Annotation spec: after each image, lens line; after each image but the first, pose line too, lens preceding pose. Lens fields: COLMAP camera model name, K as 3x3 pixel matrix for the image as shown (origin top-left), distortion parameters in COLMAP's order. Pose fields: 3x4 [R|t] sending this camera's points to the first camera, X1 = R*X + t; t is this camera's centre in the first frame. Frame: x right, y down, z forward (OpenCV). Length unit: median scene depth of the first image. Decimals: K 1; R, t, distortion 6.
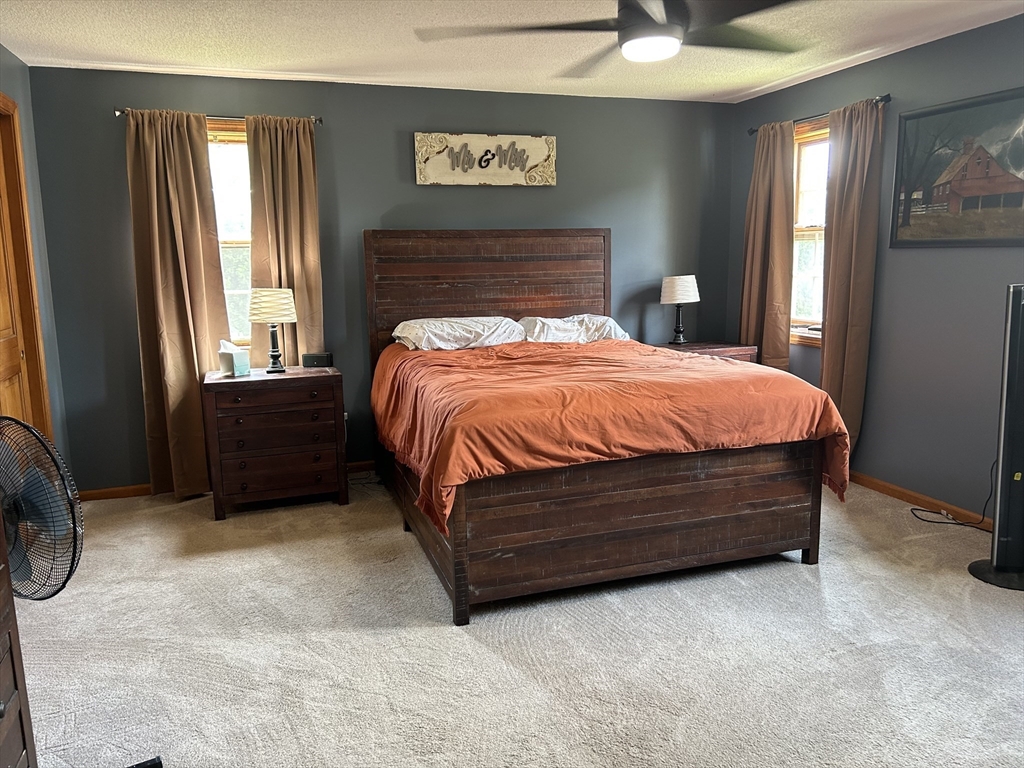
lens RADIAL K [[766.7, 0, 516.1], [0, 766.7, 382.1], [0, 0, 1]] dist [0.059785, -0.073856]
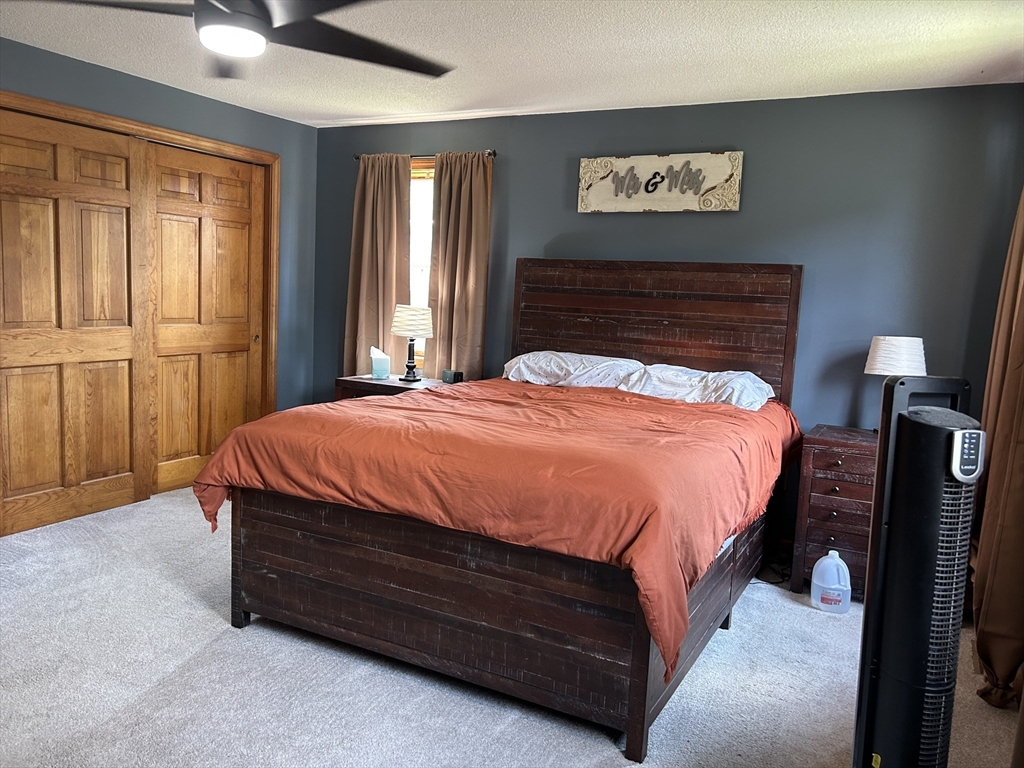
lens RADIAL K [[766.7, 0, 522.0], [0, 766.7, 380.7], [0, 0, 1]] dist [0.059785, -0.073856]
pose [[0.691767, 0.137056, -0.708995, 0.535585], [-0.178410, 0.983824, 0.016109, -0.055384], [0.699734, 0.115348, 0.705030, 0.309347]]
